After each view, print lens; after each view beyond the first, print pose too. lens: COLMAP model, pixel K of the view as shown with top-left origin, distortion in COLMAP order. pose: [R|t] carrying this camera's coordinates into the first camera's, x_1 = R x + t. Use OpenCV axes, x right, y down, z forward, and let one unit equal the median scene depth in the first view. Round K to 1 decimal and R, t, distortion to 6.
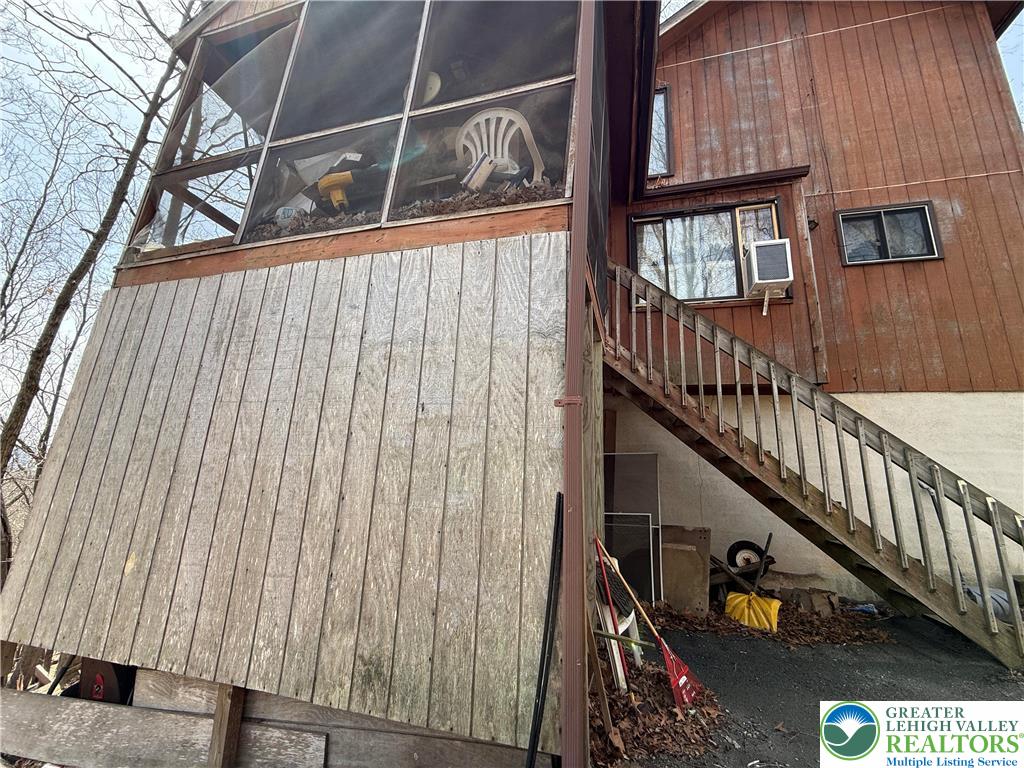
lens RADIAL K [[406.7, 0, 512.0], [0, 406.7, 384.0], [0, 0, 1]] dist [-0.002010, -0.000093]
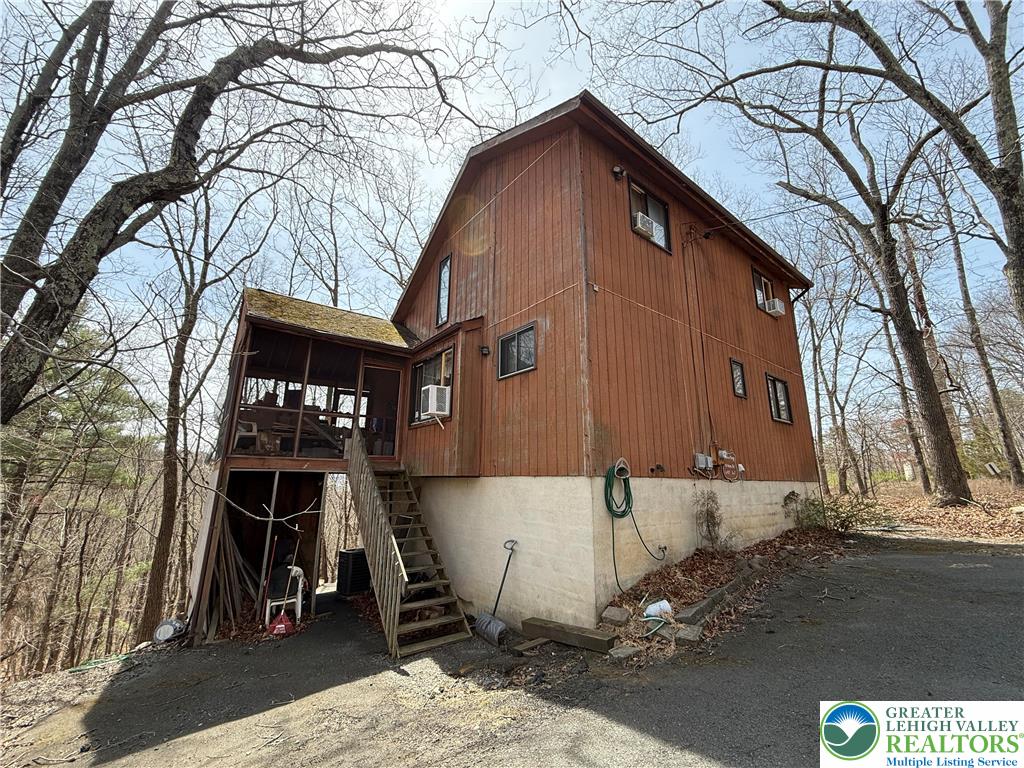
lens RADIAL K [[406.7, 0, 512.0], [0, 406.7, 384.0], [0, 0, 1]] dist [-0.002010, -0.000093]
pose [[0.802859, -0.179470, -0.568514, 1.694704], [0.176568, 0.982410, -0.060780, -0.191510], [0.569422, -0.051583, 0.820425, -0.112330]]
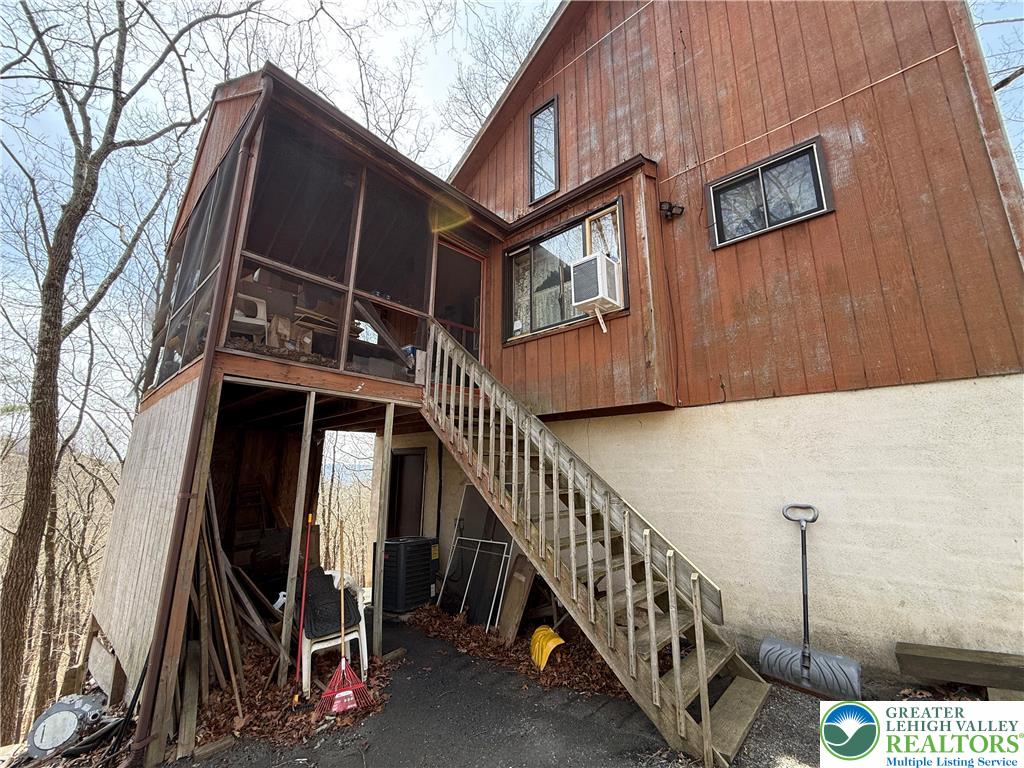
lens RADIAL K [[406.7, 0, 512.0], [0, 406.7, 384.0], [0, 0, 1]] dist [-0.002010, -0.000093]
pose [[0.898254, -0.140152, -0.416531, 0.779798], [0.146639, 0.989051, -0.016561, -0.065546], [0.414291, -0.046204, 0.908971, 0.051503]]
